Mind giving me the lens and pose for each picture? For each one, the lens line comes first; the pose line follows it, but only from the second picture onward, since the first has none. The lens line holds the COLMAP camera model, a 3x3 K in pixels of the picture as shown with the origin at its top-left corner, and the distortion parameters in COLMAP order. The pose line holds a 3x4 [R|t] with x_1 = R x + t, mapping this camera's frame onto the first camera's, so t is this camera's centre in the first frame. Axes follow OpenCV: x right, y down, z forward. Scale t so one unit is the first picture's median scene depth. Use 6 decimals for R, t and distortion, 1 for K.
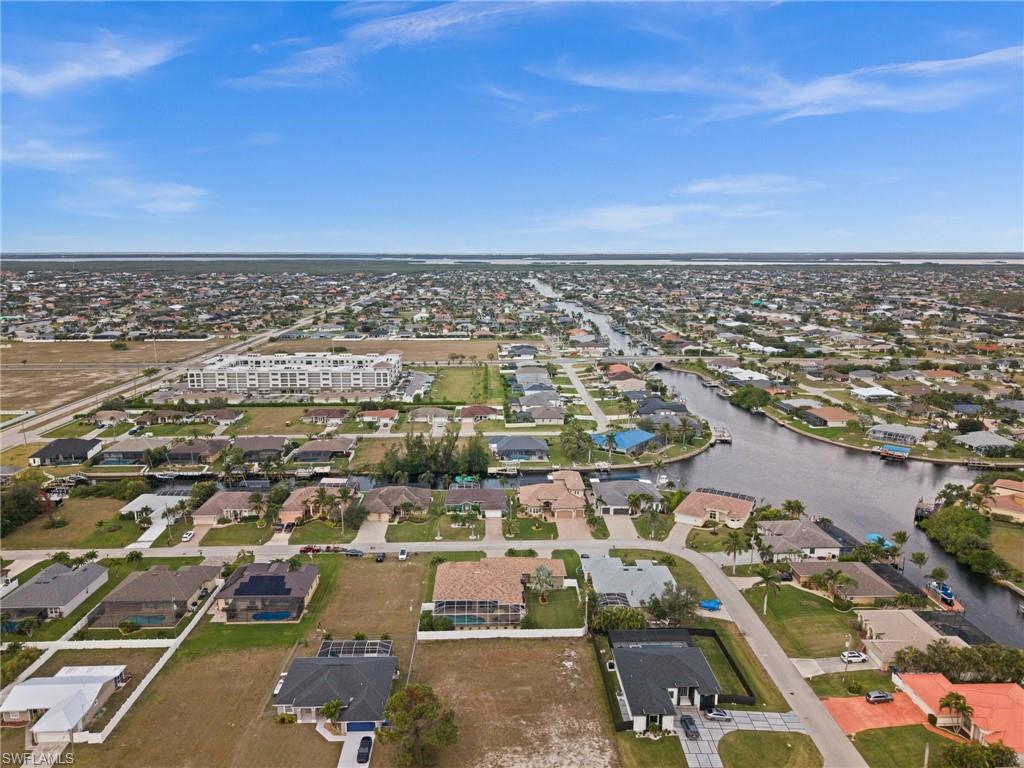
lens RADIAL K [[692.1, 0, 512.0], [0, 692.1, 384.0], [0, 0, 1]] dist [0.036442, -0.025052]
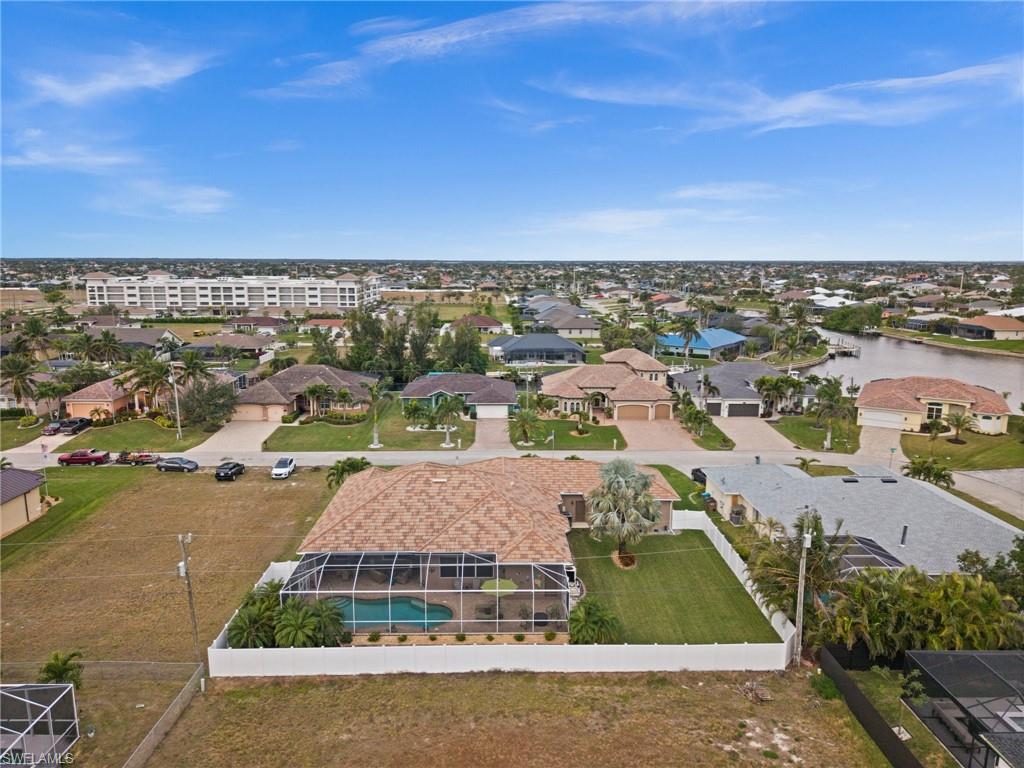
lens RADIAL K [[708.2, 0, 512.0], [0, 708.2, 384.0], [0, 0, 1]] dist [0.006296, 0.001121]
pose [[0.999921, 0.005858, -0.011154, -0.007868], [-0.005867, 0.999982, -0.000777, 0.195371], [0.011149, 0.000843, 0.999937, 0.561678]]
